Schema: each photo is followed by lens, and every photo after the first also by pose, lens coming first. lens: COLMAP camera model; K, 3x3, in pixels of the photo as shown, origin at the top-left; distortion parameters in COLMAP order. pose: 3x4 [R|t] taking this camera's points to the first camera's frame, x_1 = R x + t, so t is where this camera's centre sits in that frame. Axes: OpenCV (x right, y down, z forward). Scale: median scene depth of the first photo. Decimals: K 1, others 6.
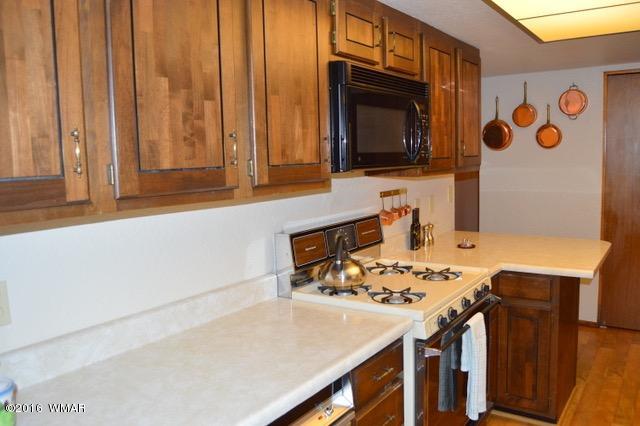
lens RADIAL K [[507.7, 0, 320.0], [0, 507.7, 213.0], [0, 0, 1]] dist [-0.073683, 0.008589]
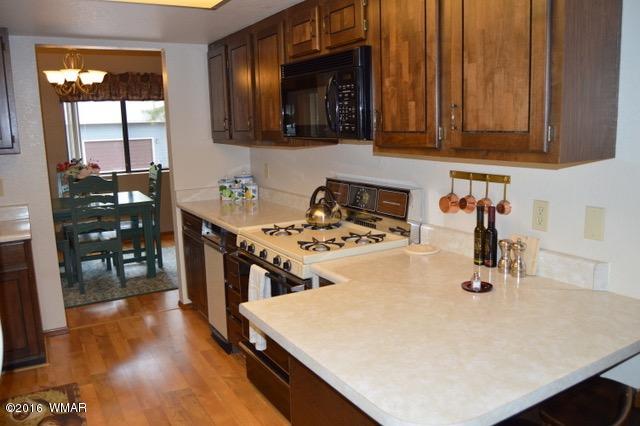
lens RADIAL K [[507.7, 0, 320.0], [0, 507.7, 213.0], [0, 0, 1]] dist [-0.073683, 0.008589]
pose [[-0.393467, 0.202233, -0.896820, 0.980542], [-0.061148, 0.967588, 0.245019, -0.167736], [0.917303, 0.151246, -0.368348, 1.171136]]
